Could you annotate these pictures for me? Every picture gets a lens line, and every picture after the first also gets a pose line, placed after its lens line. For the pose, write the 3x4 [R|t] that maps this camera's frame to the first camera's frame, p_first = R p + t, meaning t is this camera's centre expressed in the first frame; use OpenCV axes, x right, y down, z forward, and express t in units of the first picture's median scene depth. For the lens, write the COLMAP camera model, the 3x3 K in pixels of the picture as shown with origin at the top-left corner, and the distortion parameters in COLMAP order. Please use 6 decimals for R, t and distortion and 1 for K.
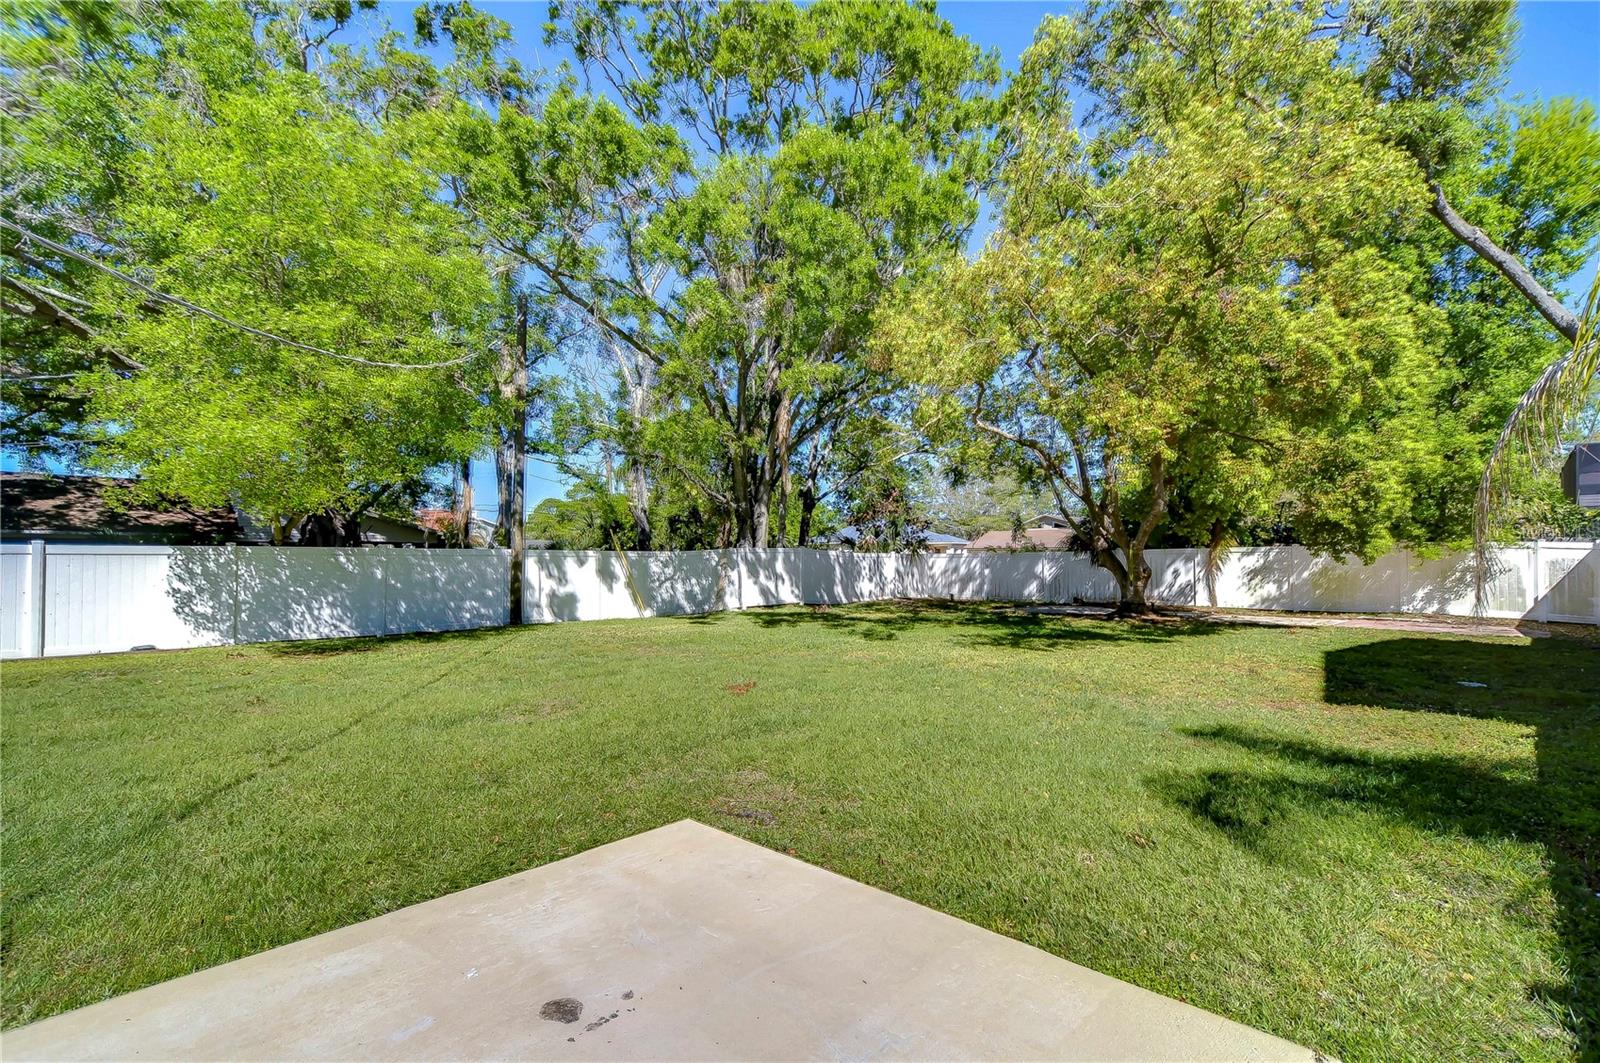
lens RADIAL K [[729.6, 0, 806.7], [0, 729.6, 556.5], [0, 0, 1]] dist [-0.002369, -0.000549]
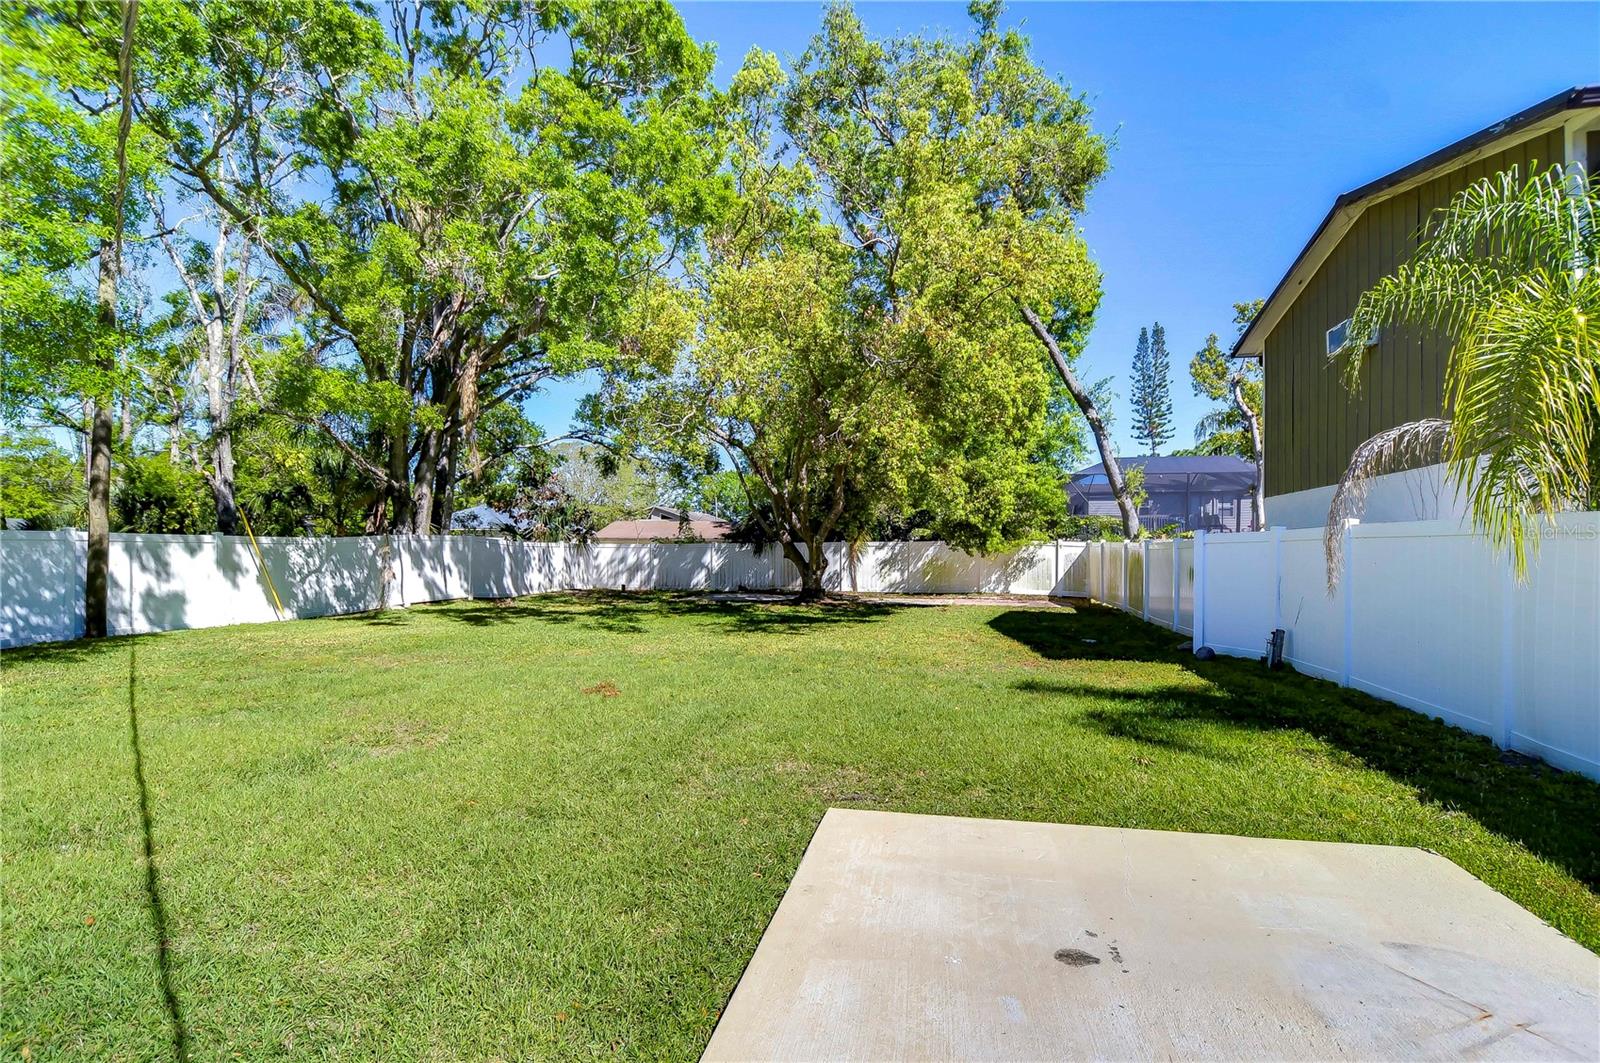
lens RADIAL K [[729.6, 0, 806.7], [0, 729.6, 556.5], [0, 0, 1]] dist [-0.002369, -0.000549]
pose [[0.846413, 0.003388, 0.532517, -0.150476], [-0.011432, 0.999865, 0.011809, -0.001389], [-0.532405, -0.016083, 0.846337, 0.031241]]
